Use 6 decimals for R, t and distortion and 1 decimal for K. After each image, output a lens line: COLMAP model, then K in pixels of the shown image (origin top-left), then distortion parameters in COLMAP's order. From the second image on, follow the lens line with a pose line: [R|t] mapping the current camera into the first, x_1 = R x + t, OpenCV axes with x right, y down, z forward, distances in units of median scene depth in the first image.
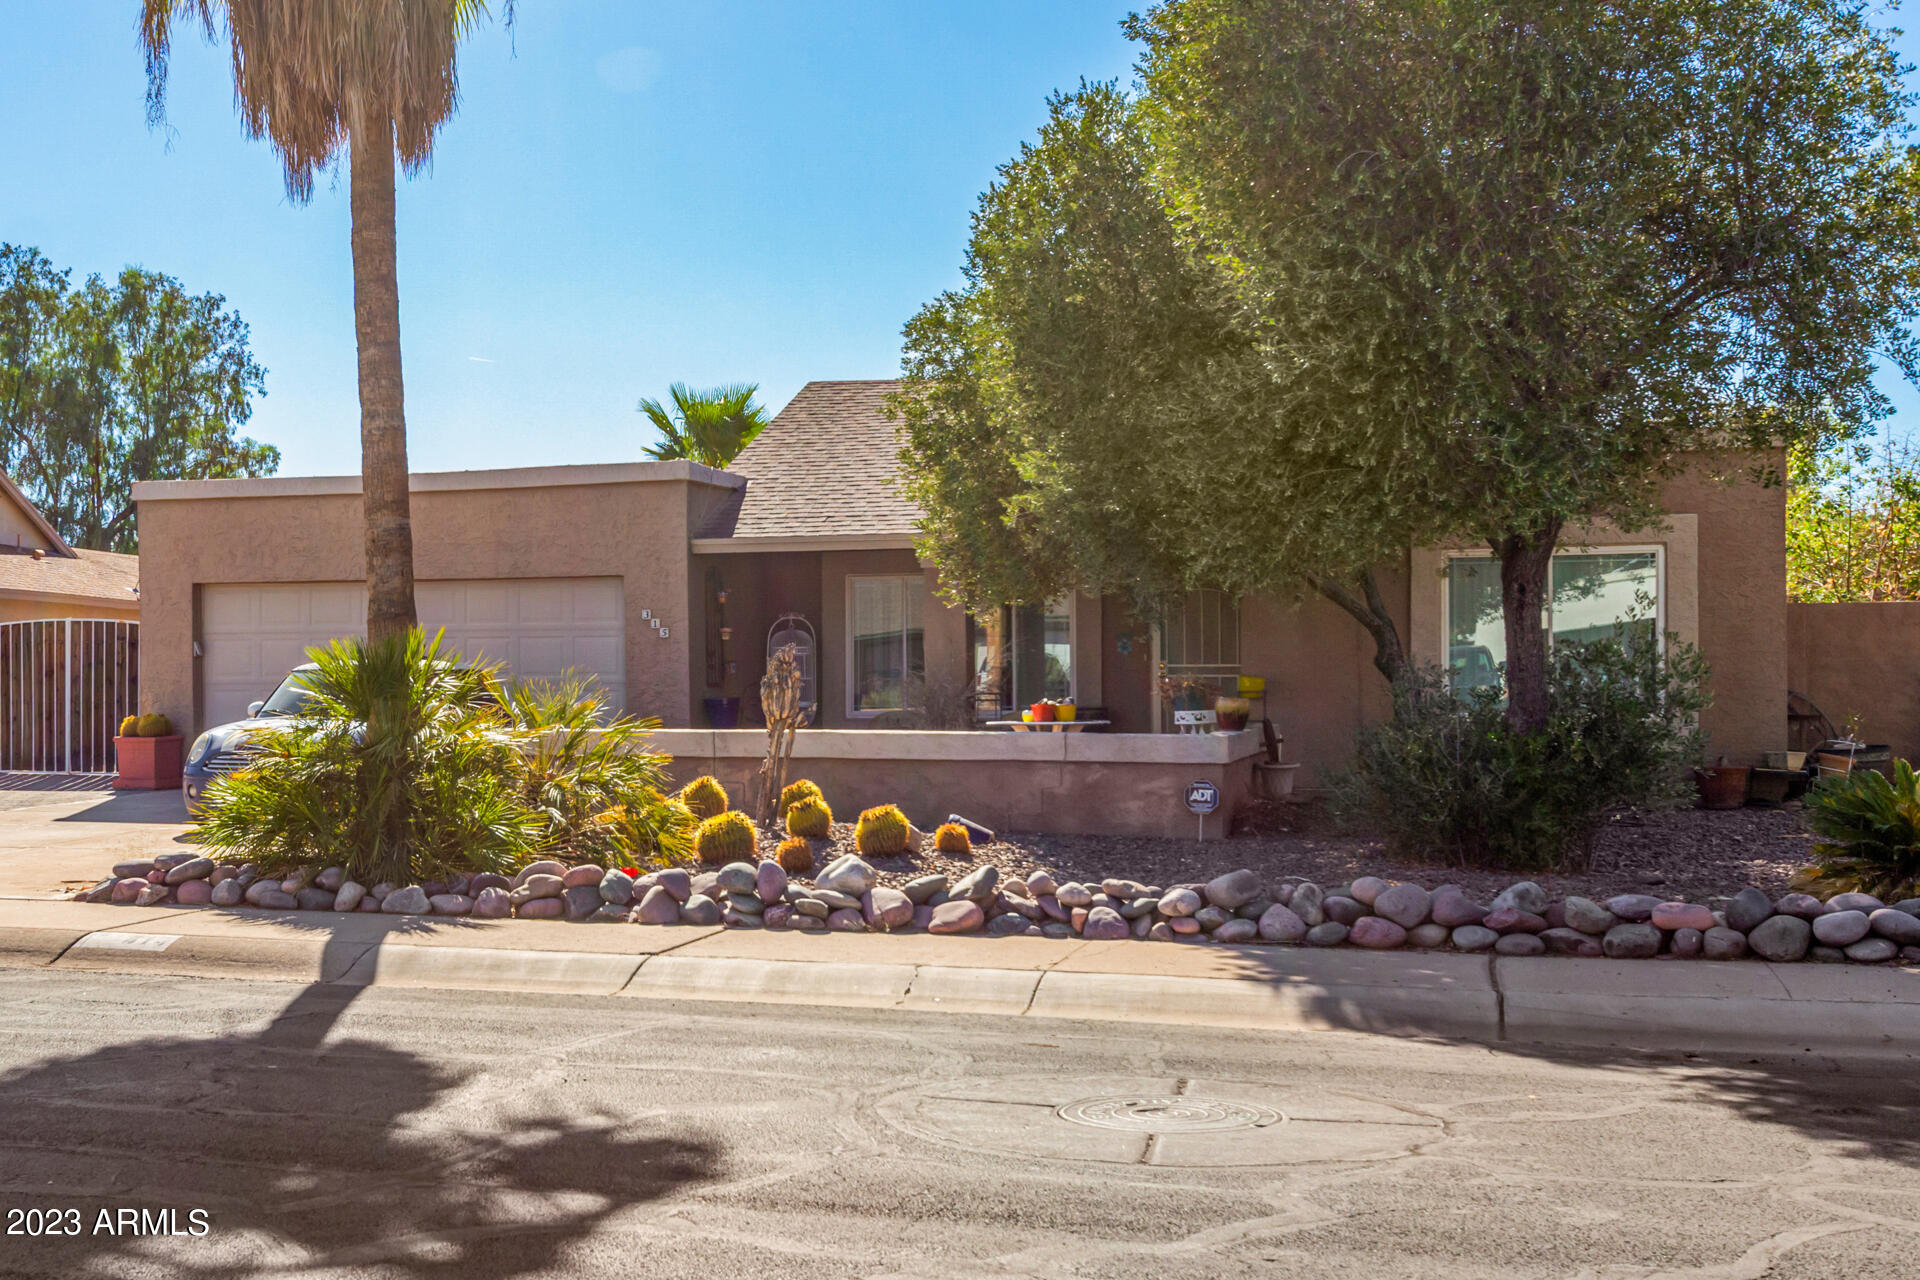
lens RADIAL K [[1566.3, 0, 960.0], [0, 1566.3, 636.4], [0, 0, 1]] dist [0.000171, -0.001039]
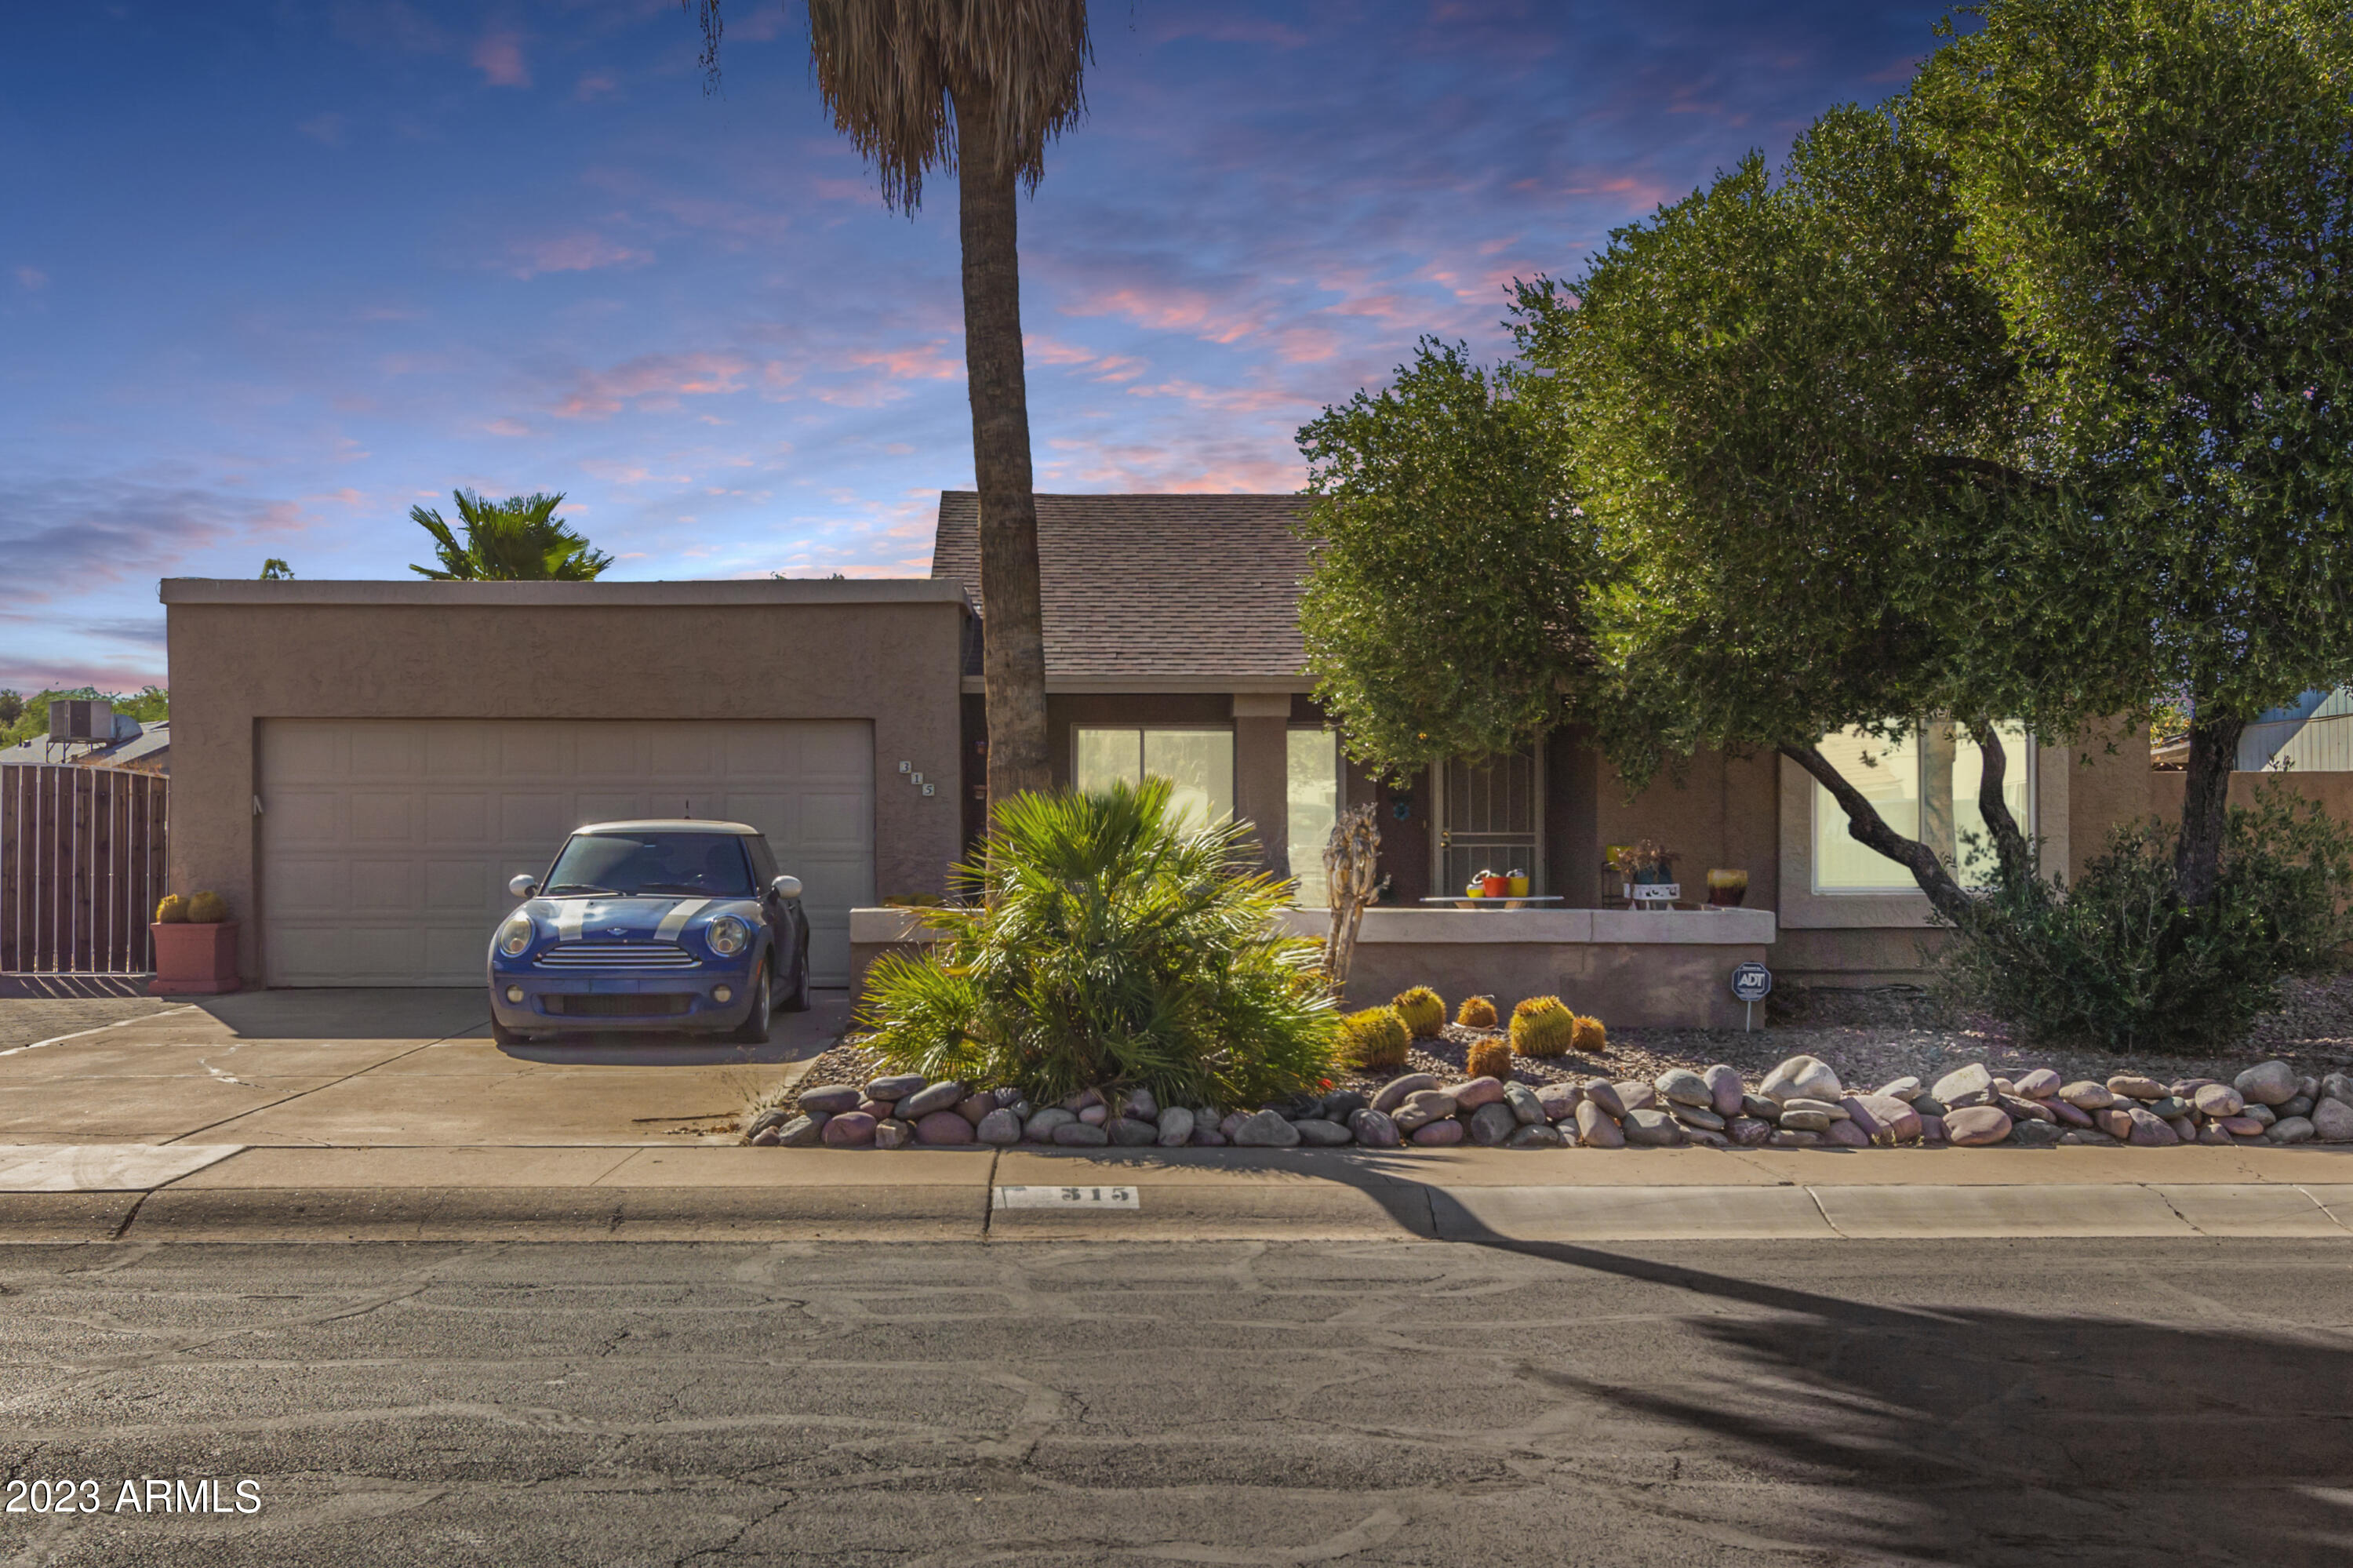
lens RADIAL K [[1779.8, 0, 1176.5], [0, 1779.8, 791.1], [0, 0, 1]] dist [0.003271, -0.000700]
pose [[0.970280, 0.010899, 0.241741, -0.390918], [-0.009330, 0.999927, -0.007637, 0.005542], [-0.241806, 0.005155, 0.970311, 0.099814]]
